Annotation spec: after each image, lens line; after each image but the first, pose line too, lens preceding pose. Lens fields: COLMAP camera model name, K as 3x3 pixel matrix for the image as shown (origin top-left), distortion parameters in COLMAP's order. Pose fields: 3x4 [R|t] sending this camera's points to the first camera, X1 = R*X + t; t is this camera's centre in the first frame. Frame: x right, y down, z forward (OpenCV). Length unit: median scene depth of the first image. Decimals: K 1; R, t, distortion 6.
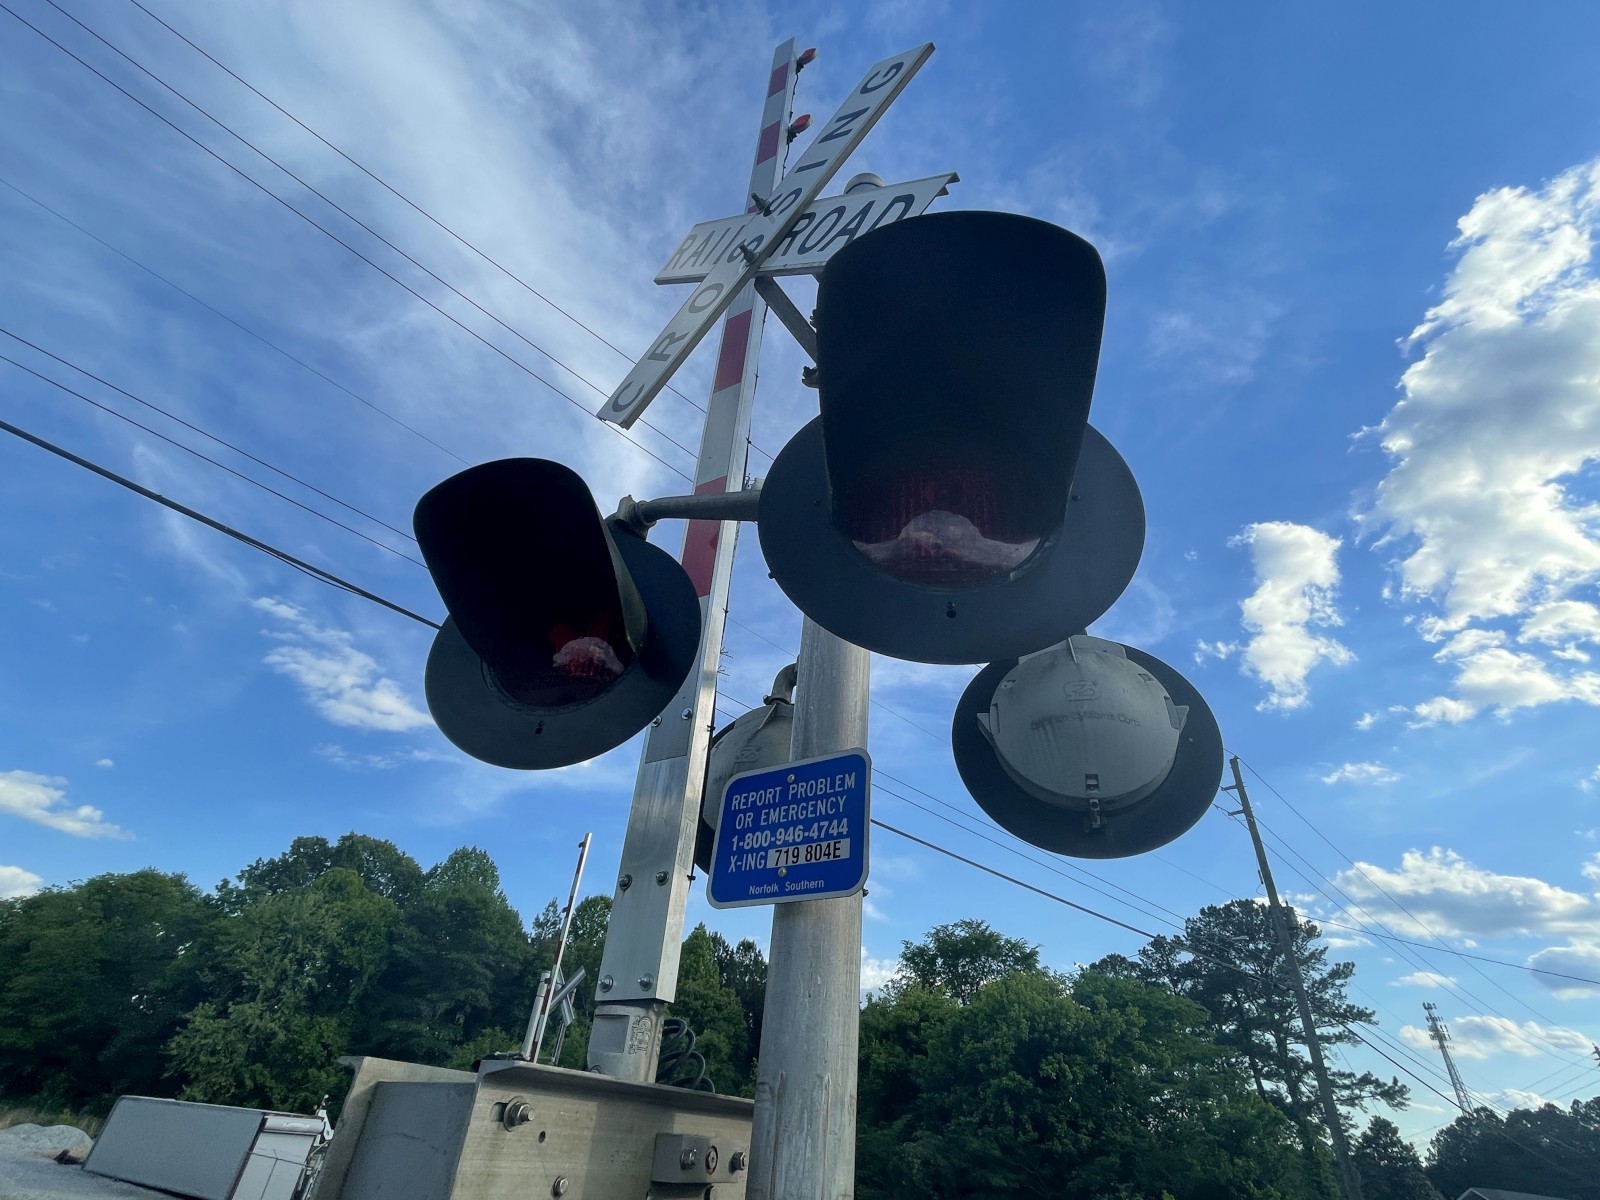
lens RADIAL K [[718.6, 0, 805.0], [0, 718.6, 598.8], [0, 0, 1]] dist [0.002003, -0.002675]
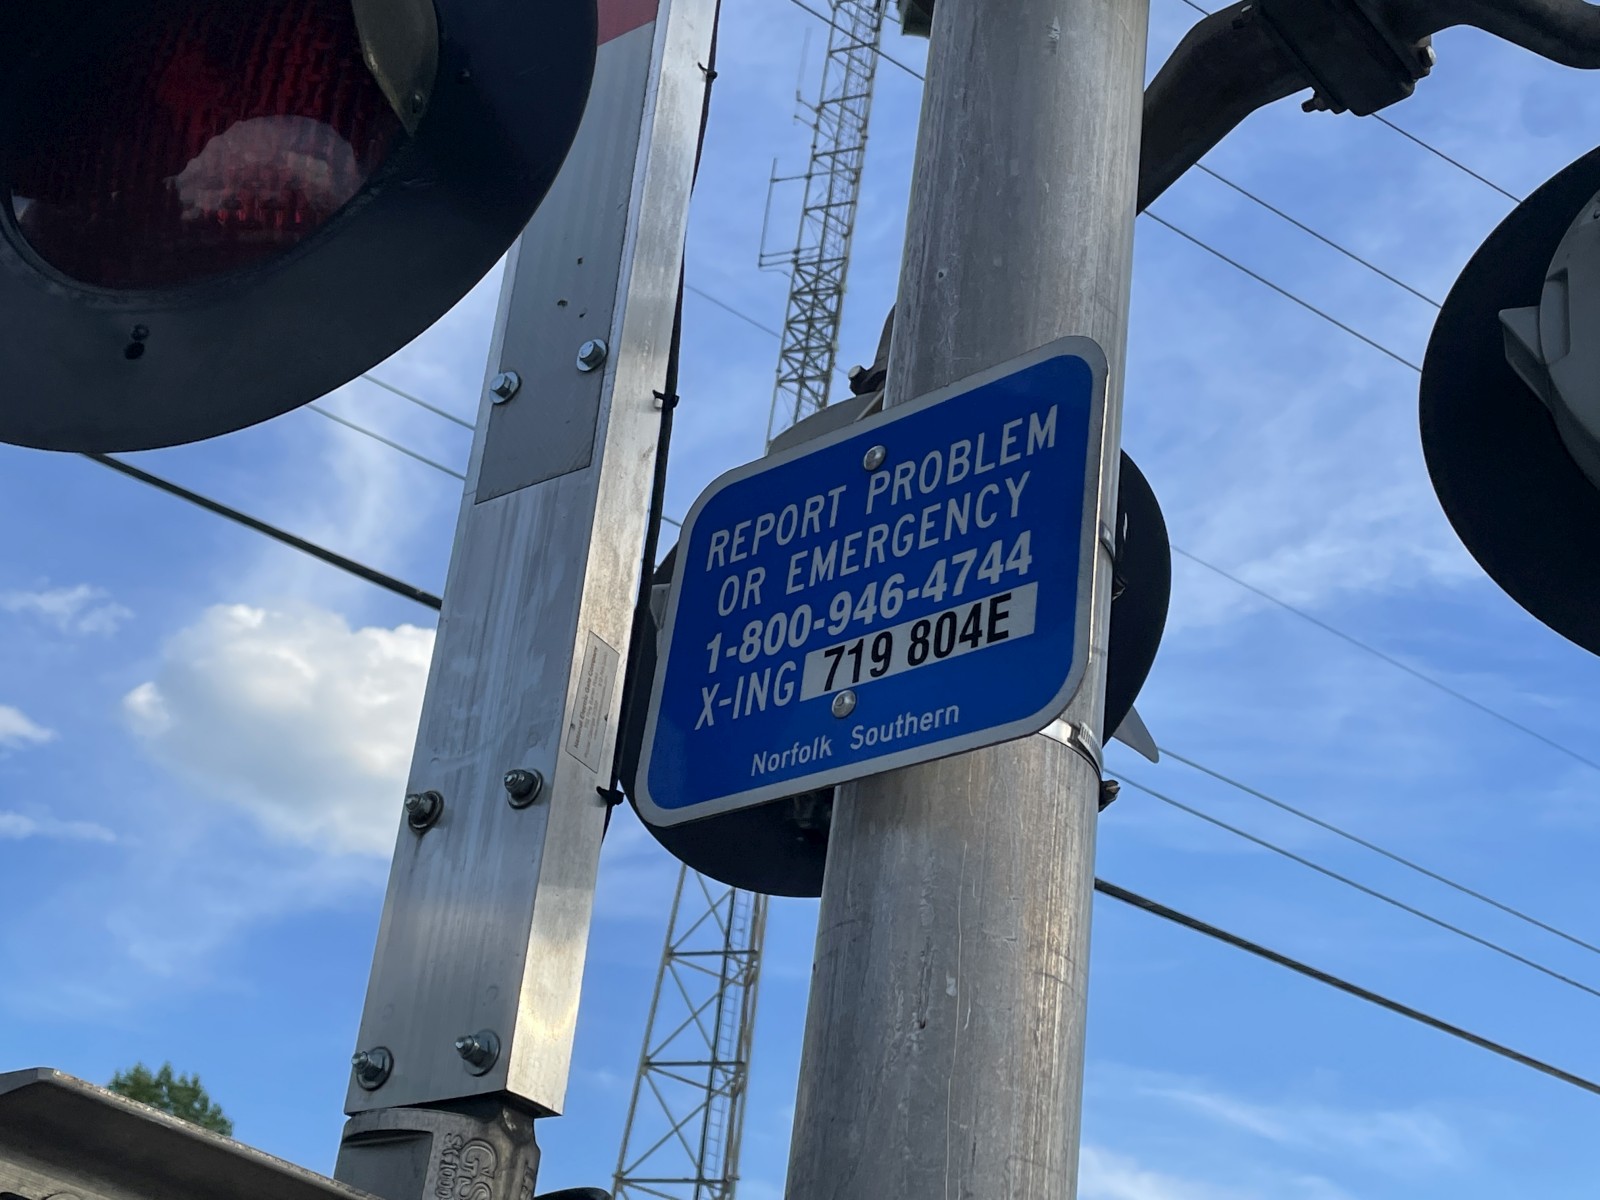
lens RADIAL K [[2173.1, 0, 800.0], [0, 2173.1, 600.0], [0, 0, 1]] dist [0.077515, 0.050431]
pose [[0.990271, -0.027849, -0.136337, 0.083176], [0.043783, 0.992364, 0.115309, 0.204362], [0.132084, -0.120157, 0.983929, 0.008784]]
